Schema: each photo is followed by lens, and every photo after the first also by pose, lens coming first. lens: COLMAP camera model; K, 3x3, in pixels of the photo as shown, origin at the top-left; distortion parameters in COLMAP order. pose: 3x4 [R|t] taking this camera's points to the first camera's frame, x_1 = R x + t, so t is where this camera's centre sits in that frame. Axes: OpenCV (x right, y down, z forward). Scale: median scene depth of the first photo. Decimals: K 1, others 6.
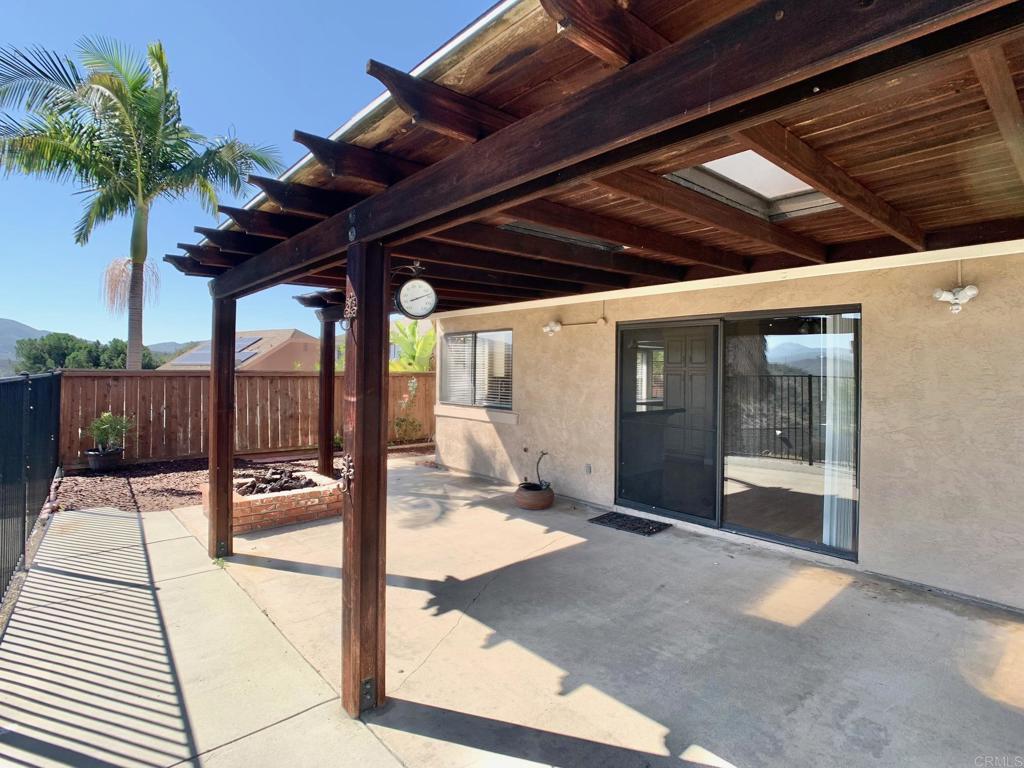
lens RADIAL K [[543.3, 0, 513.0], [0, 543.3, 378.2], [0, 0, 1]] dist [0.000181, -0.000127]
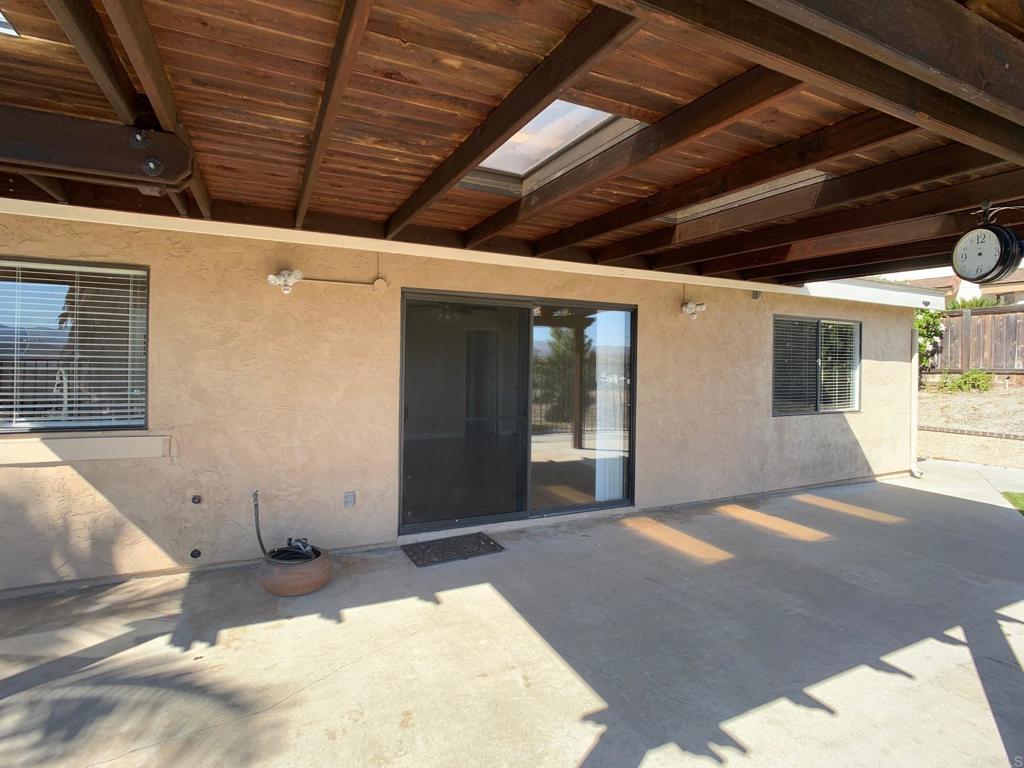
lens RADIAL K [[543.3, 0, 512.5], [0, 543.3, 380.1], [0, 0, 1]] dist [0.000181, -0.000127]
pose [[0.261436, -0.027361, 0.964833, -0.474806], [0.007718, 0.999625, 0.026257, 0.003718], [-0.965190, 0.000582, 0.261549, 0.655578]]
